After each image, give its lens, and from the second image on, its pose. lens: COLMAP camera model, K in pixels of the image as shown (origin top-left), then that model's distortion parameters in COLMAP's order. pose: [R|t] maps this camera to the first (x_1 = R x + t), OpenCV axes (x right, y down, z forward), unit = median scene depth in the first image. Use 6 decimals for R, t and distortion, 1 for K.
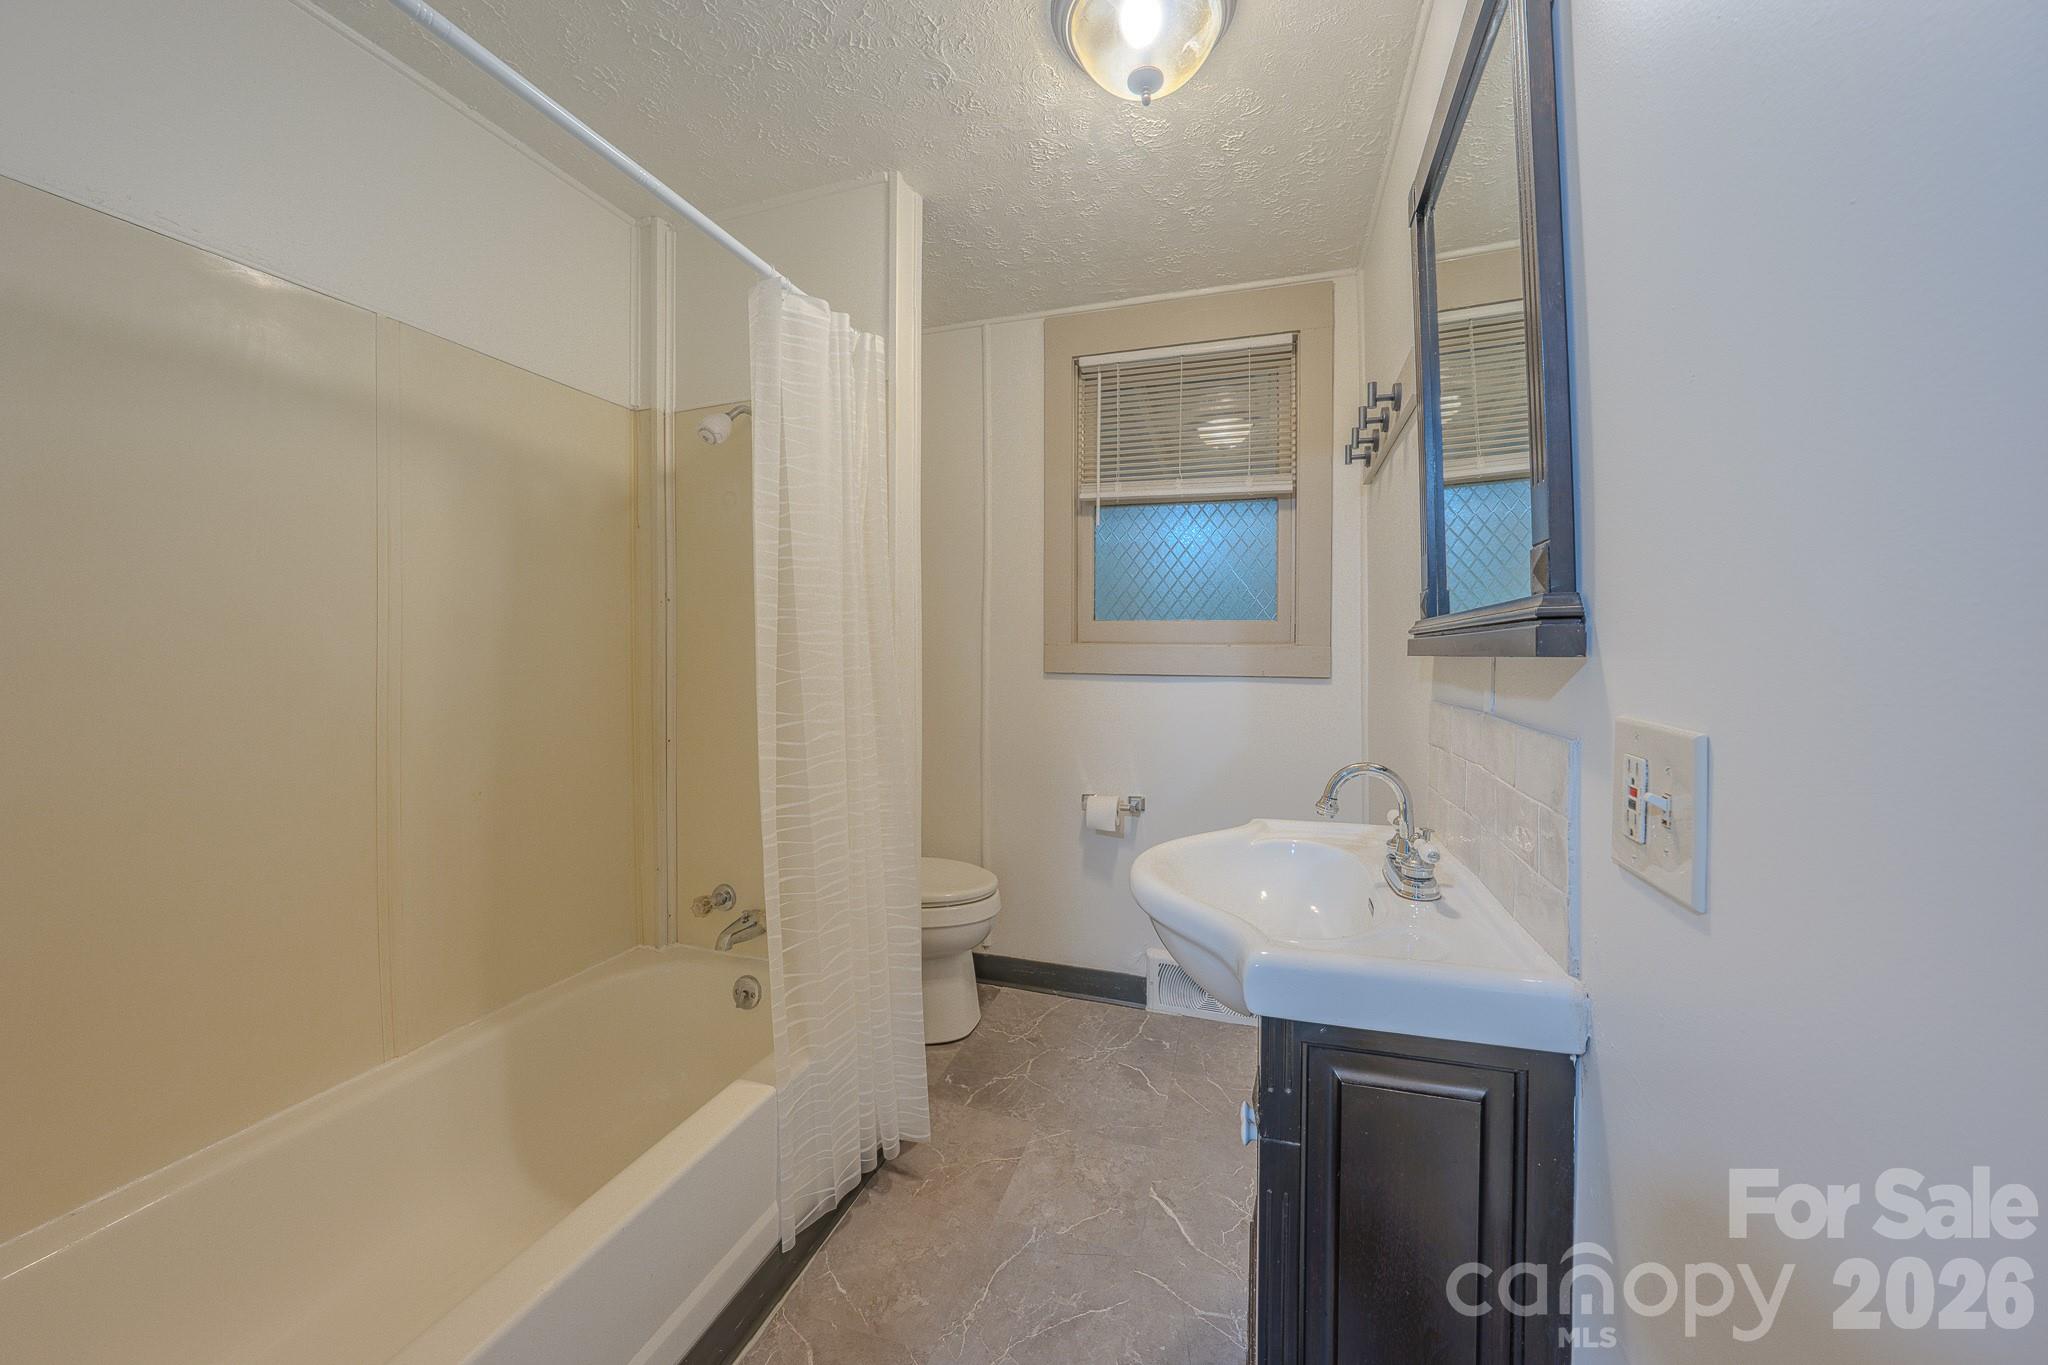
lens RADIAL K [[714.8, 0, 1065.5], [0, 714.8, 653.4], [0, 0, 1]] dist [-0.029176, 0.002885]
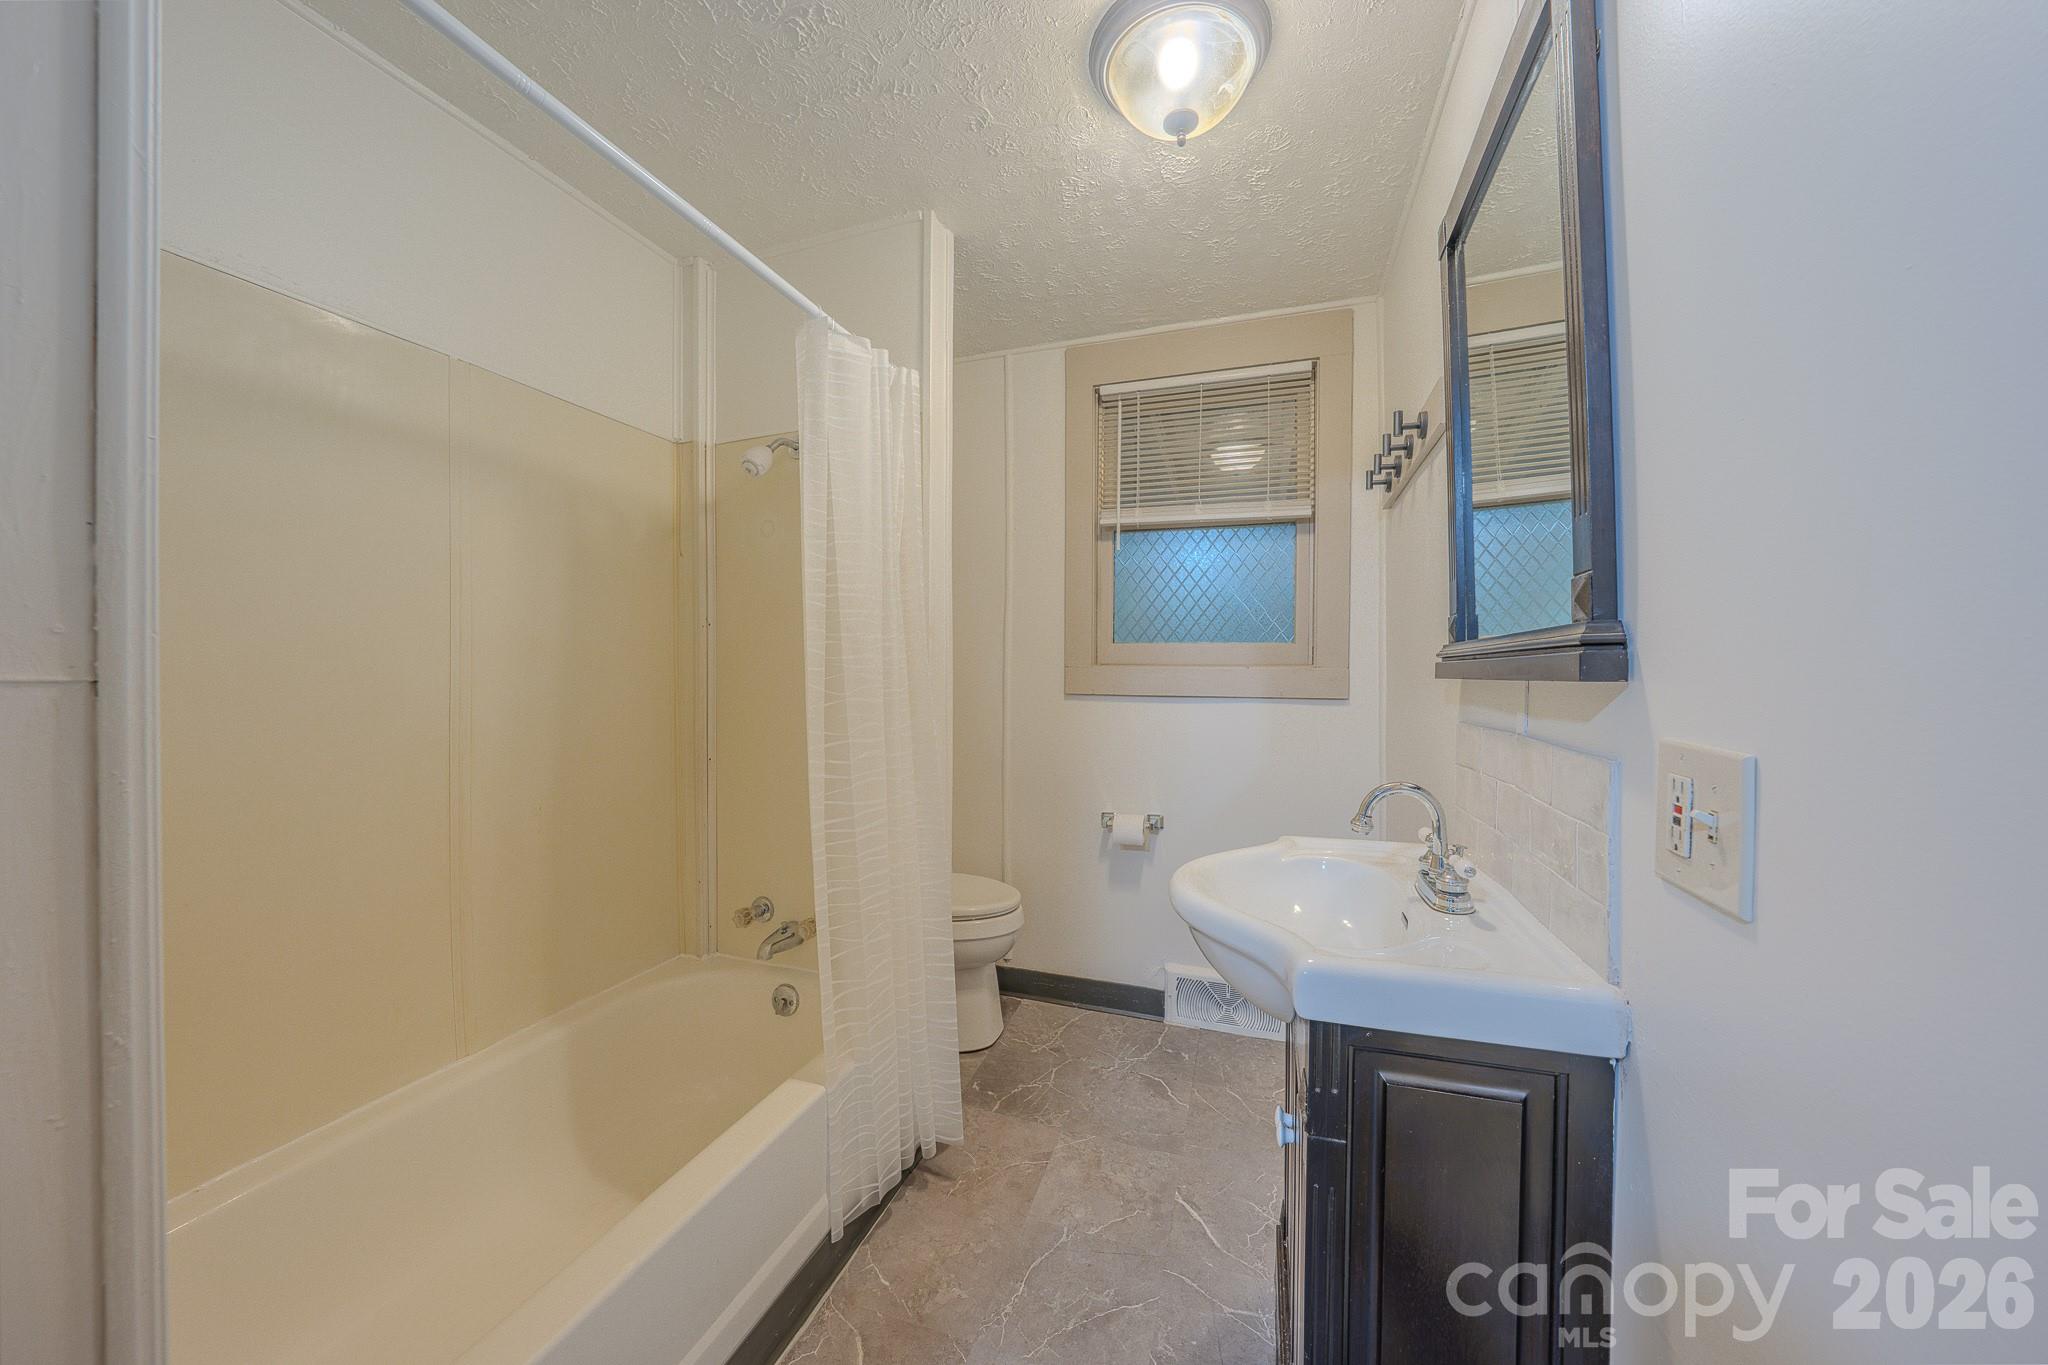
lens RADIAL K [[714.8, 0, 1034.3], [0, 714.8, 678.3], [0, 0, 1]] dist [-0.029176, 0.002885]
pose [[0.999469, -0.000515, -0.032581, -0.062576], [0.000749, 0.999974, 0.007180, -0.004589], [0.032577, -0.007200, 0.999443, -0.042105]]
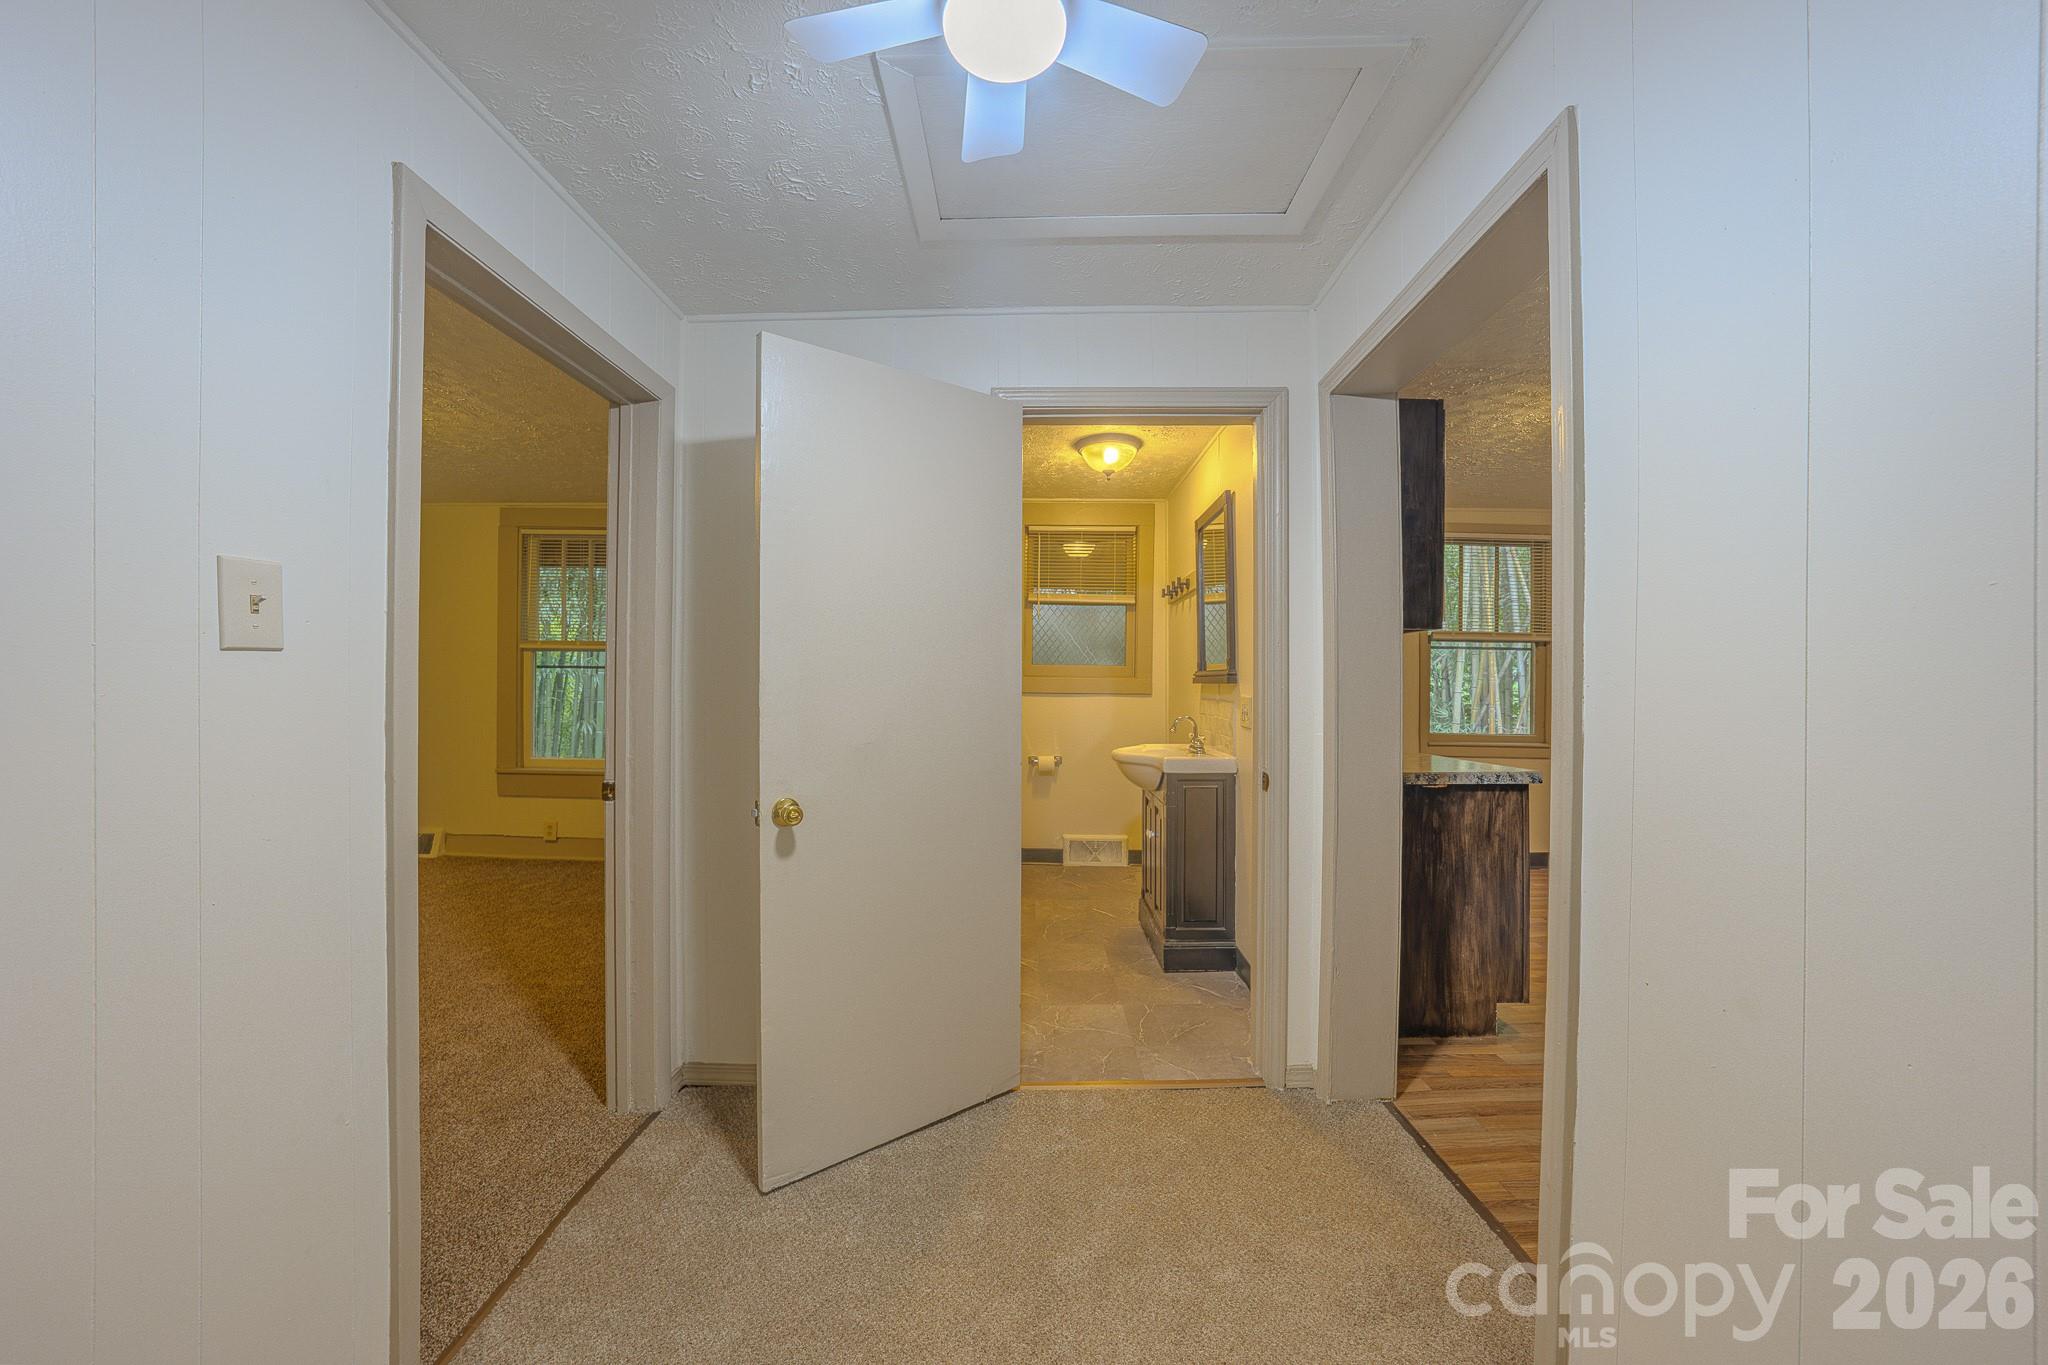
lens RADIAL K [[714.8, 0, 1045.0], [0, 714.8, 673.1], [0, 0, 1]] dist [-0.029176, 0.002885]
pose [[0.958619, 0.005058, 0.284646, -0.830977], [-0.002765, 0.999960, -0.008457, -0.012035], [-0.284678, 0.007320, 0.958595, -1.452996]]
